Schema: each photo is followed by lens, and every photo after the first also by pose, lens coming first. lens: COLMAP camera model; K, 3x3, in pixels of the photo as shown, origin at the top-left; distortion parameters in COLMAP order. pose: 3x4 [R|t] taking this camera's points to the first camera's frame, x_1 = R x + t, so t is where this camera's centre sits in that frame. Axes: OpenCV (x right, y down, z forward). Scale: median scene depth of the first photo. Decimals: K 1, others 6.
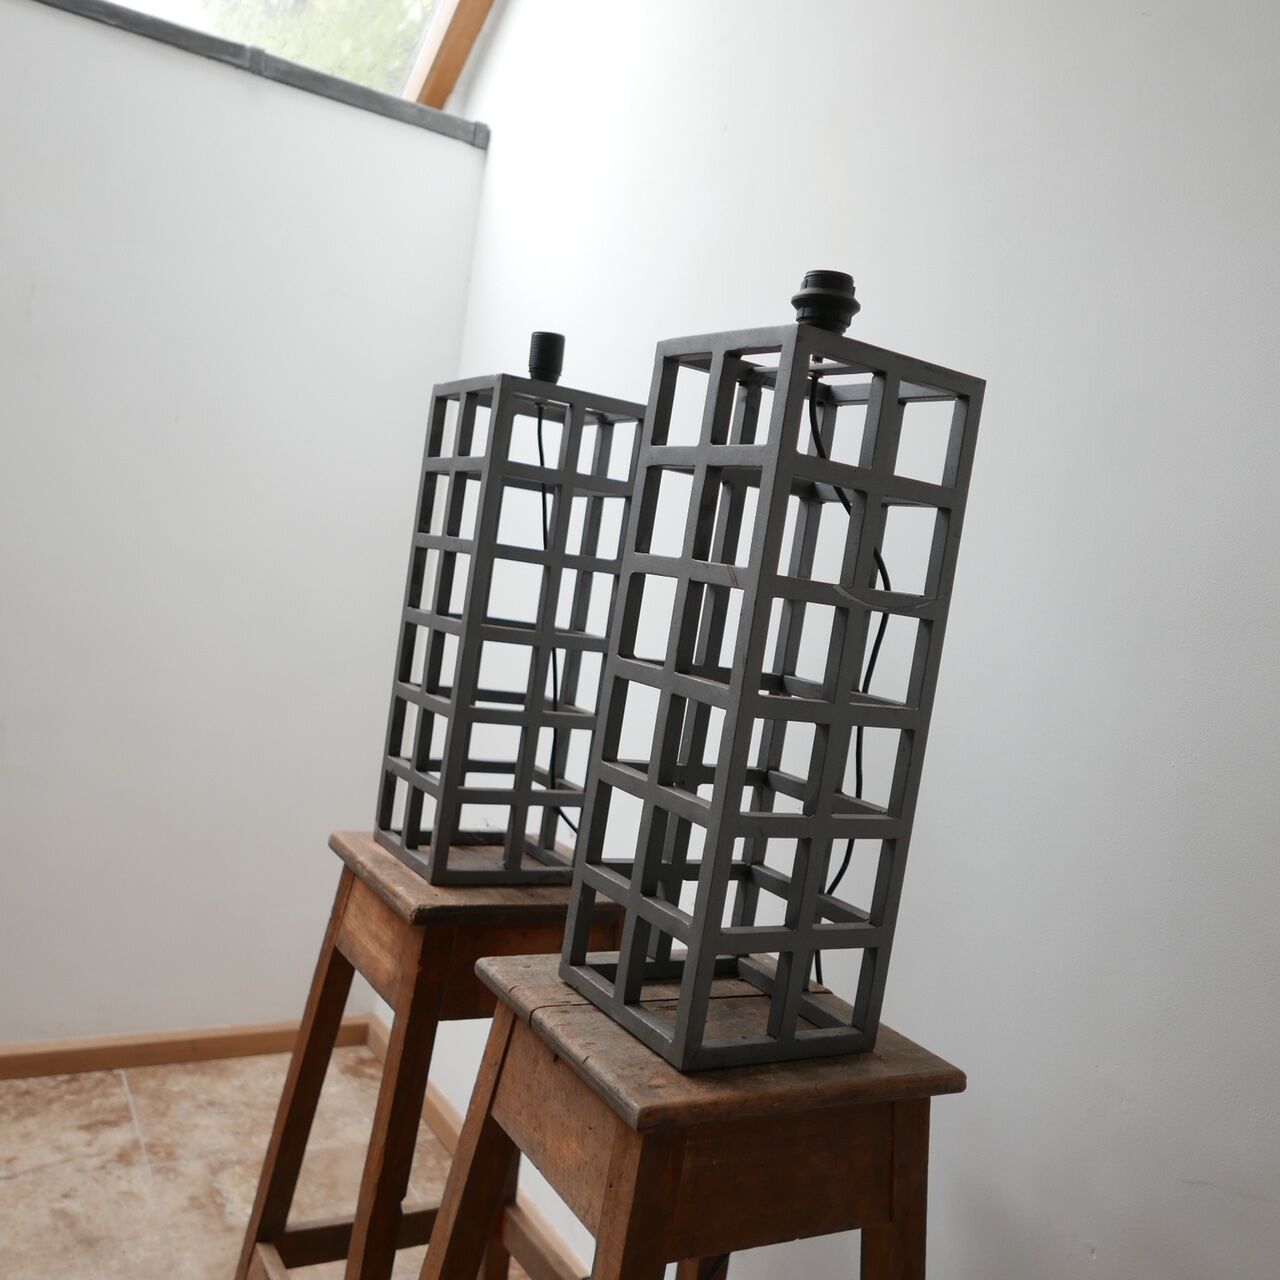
lens RADIAL K [[1239.8, 0, 643.7], [0, 1239.8, 637.2], [0, 0, 1]] dist [-0.000767, 0.000000]
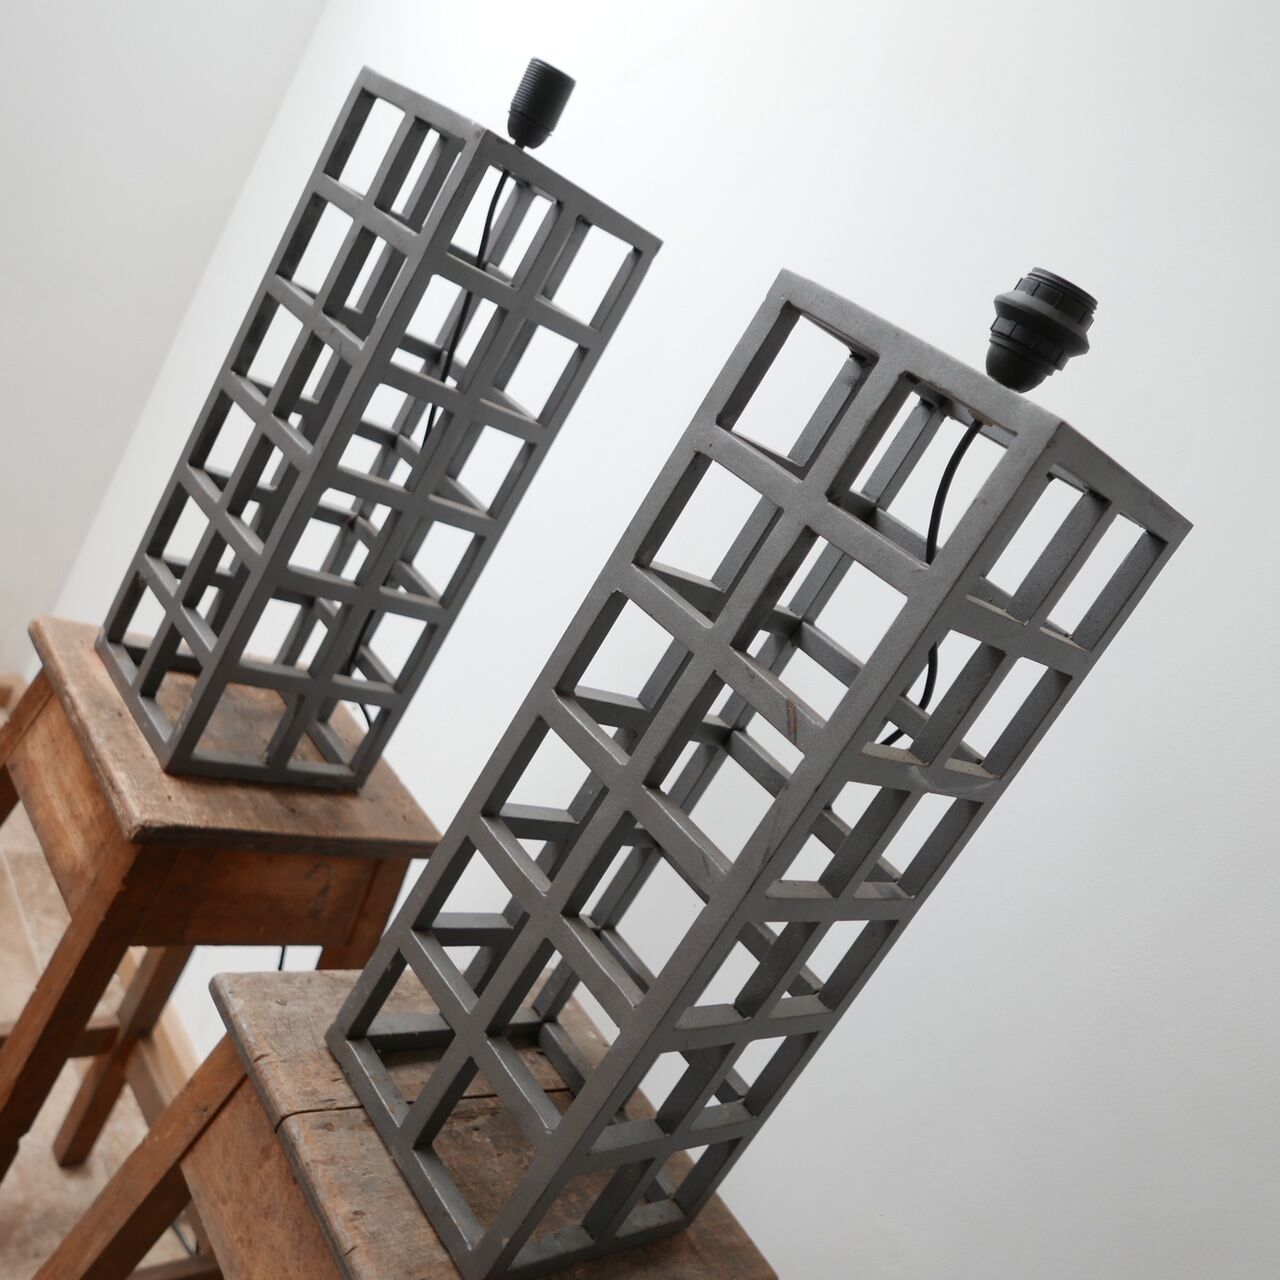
lens RADIAL K [[1239.8, 0, 632.6], [0, 1239.8, 641.6], [0, 0, 1]] dist [-0.000767, 0.000000]
pose [[0.918065, 0.294240, 0.265668, -0.142212], [-0.358312, 0.902619, 0.238519, -0.157255], [-0.169616, -0.314168, 0.934093, 0.300338]]
